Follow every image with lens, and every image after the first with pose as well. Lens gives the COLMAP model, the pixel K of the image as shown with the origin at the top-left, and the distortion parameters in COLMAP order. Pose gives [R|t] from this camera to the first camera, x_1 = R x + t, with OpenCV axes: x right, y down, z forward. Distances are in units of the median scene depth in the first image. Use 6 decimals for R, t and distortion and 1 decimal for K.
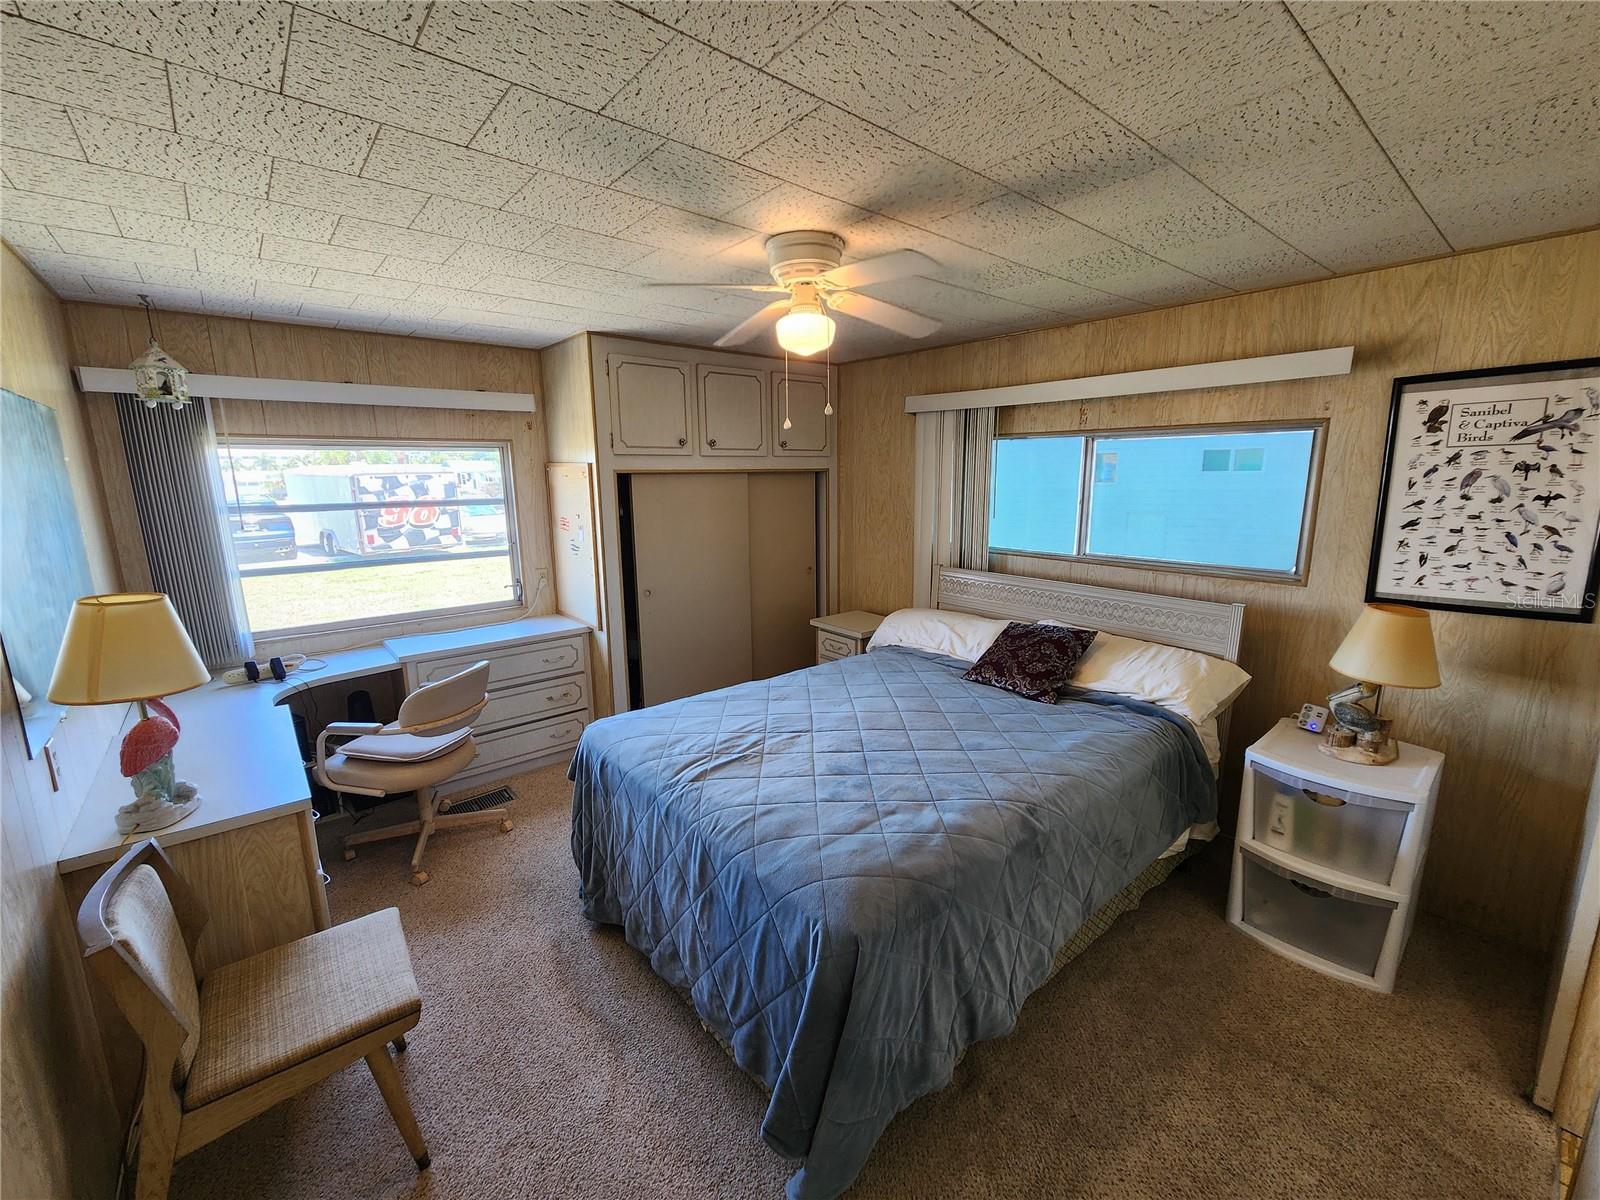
lens RADIAL K [[660.8, 0, 803.0], [0, 660.8, 599.9], [0, 0, 1]] dist [0.000339, 0.000503]
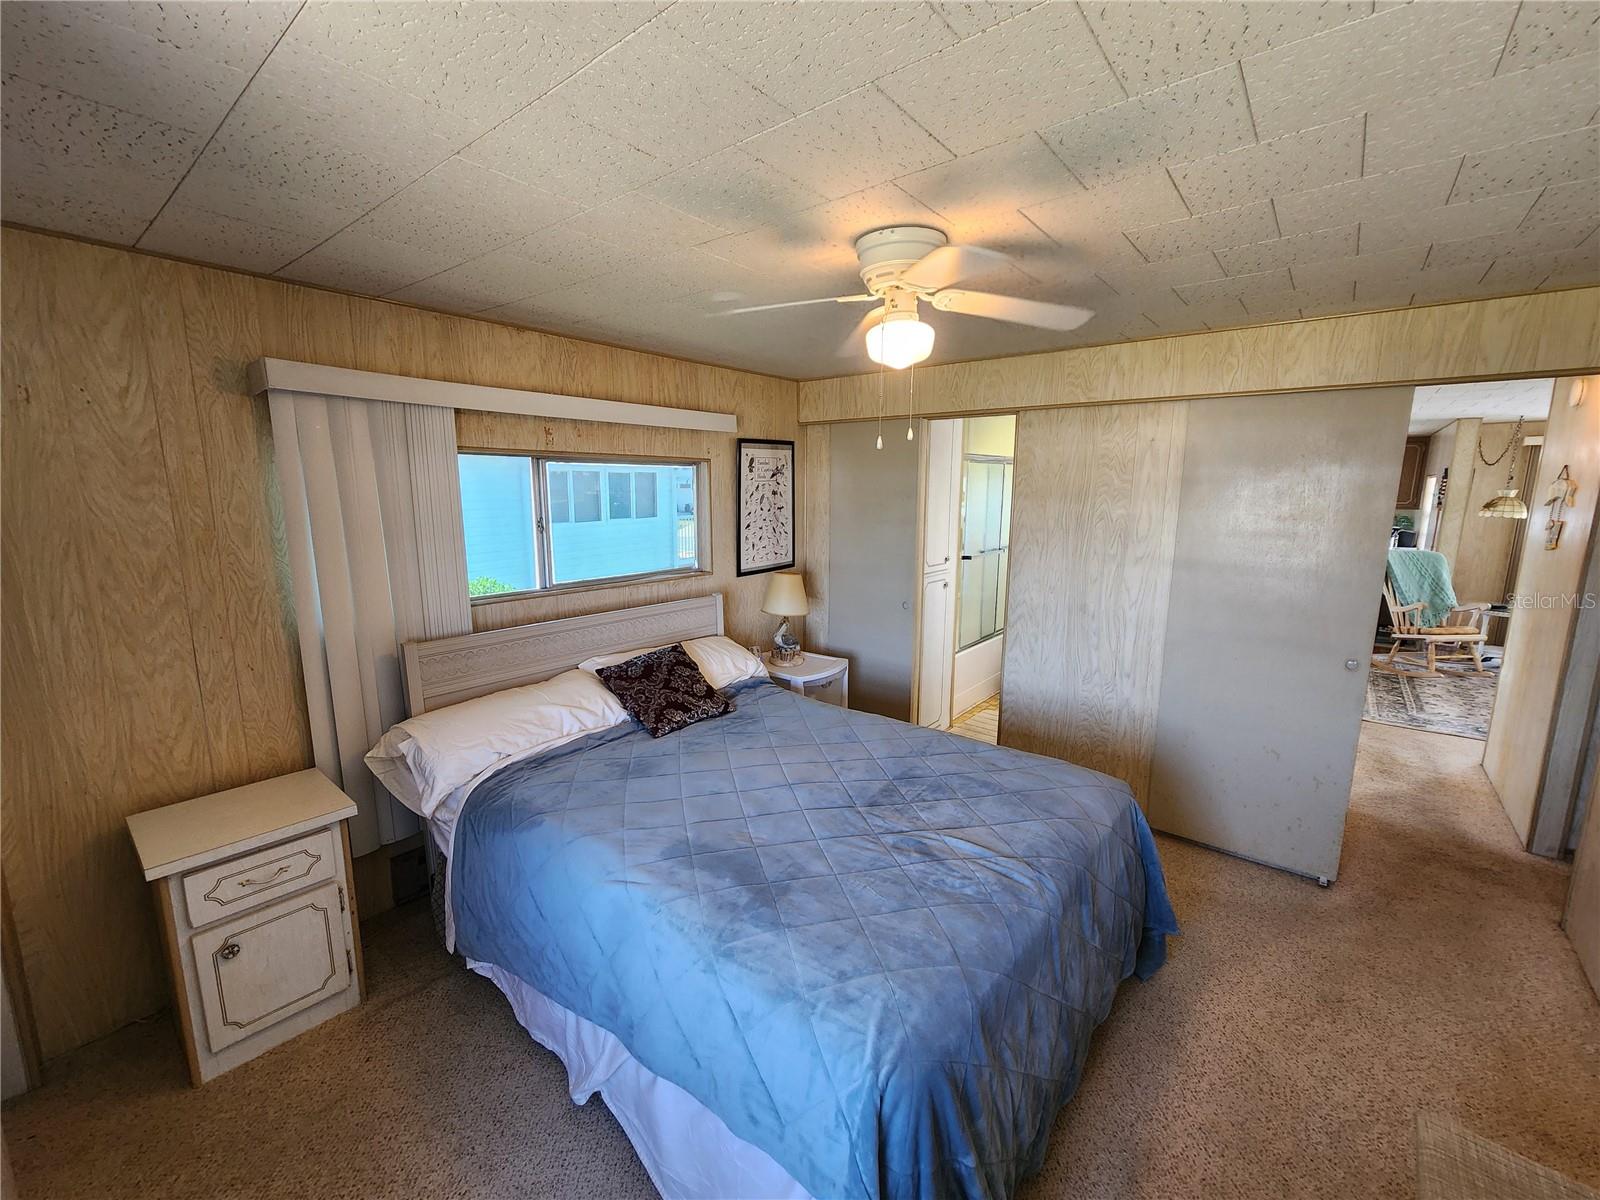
lens RADIAL K [[660.8, 0, 805.4], [0, 660.8, 599.1], [0, 0, 1]] dist [0.000339, 0.000503]
pose [[-0.185816, -0.160316, 0.969418, -0.615222], [0.185891, 0.963048, 0.194894, -0.190725], [-0.964840, 0.216421, -0.149149, 0.928478]]
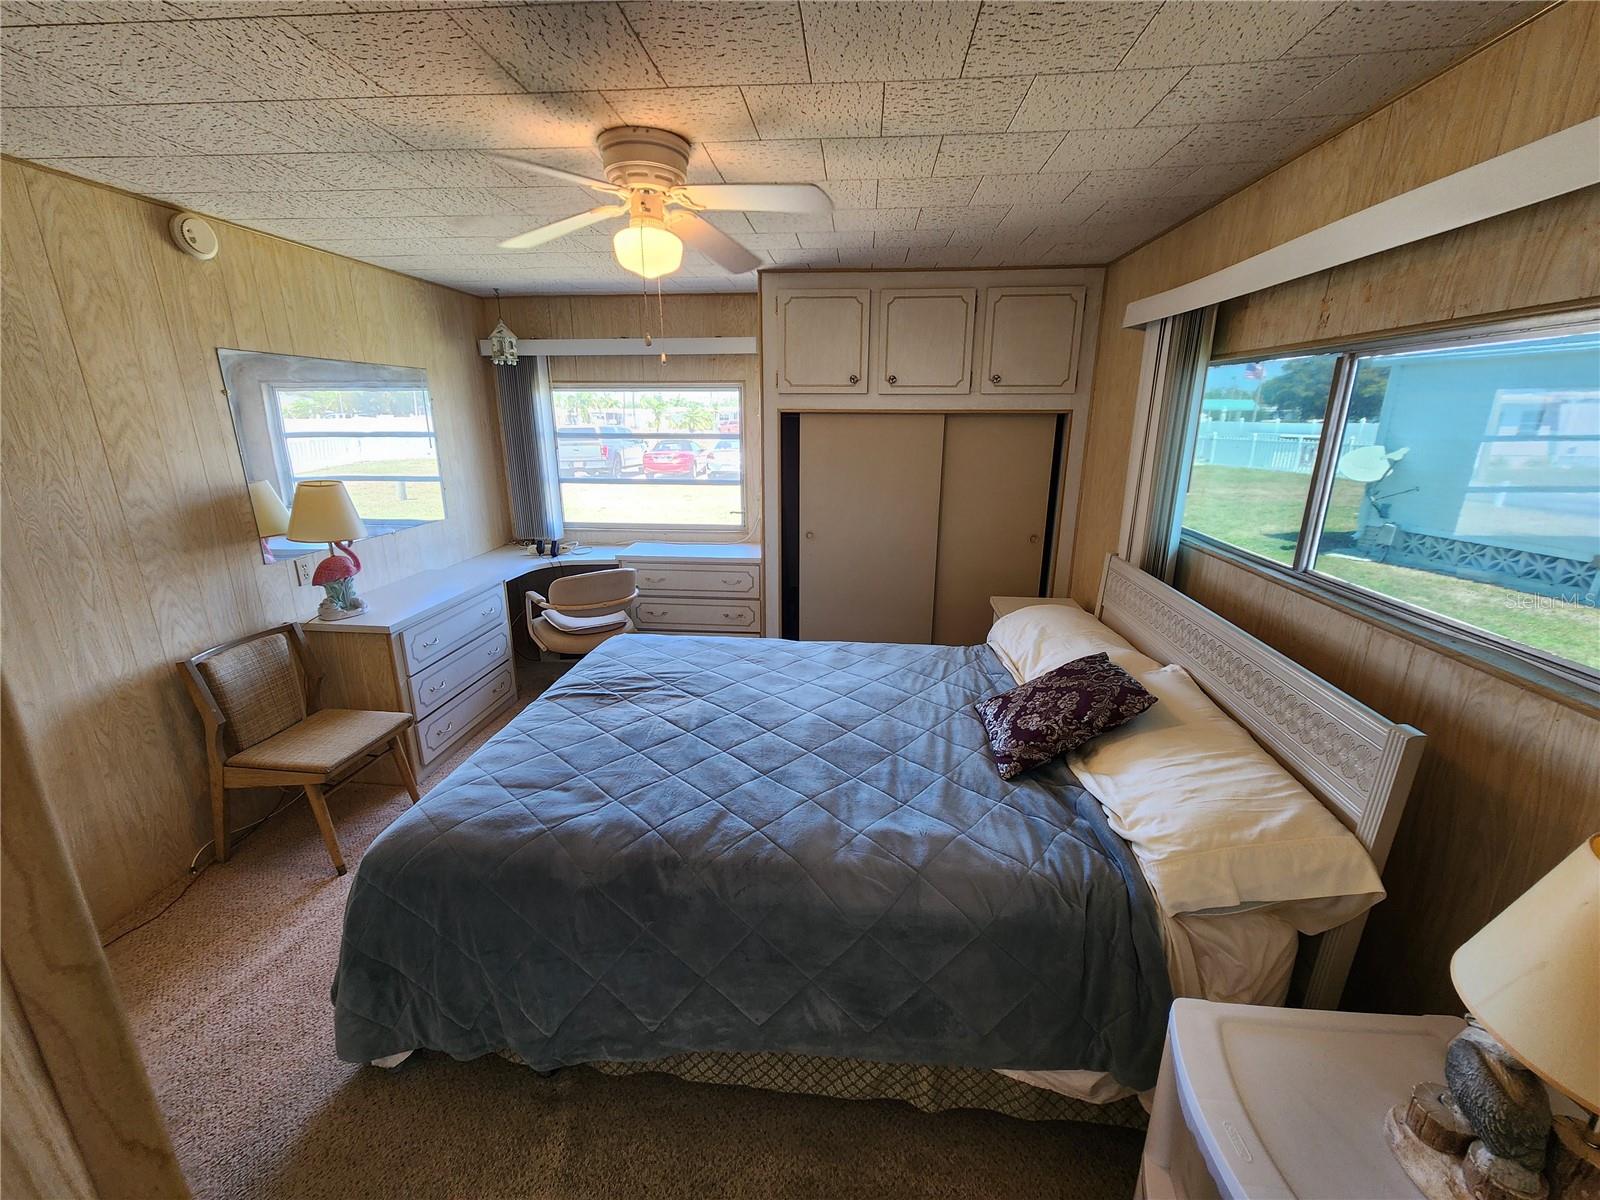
lens RADIAL K [[660.8, 0, 801.5], [0, 660.8, 597.4], [0, 0, 1]] dist [0.000339, 0.000503]
pose [[0.700497, 0.203364, -0.684066, 0.592626], [-0.146011, 0.979103, 0.141557, -0.074594], [0.698559, 0.000721, 0.715552, 0.358374]]
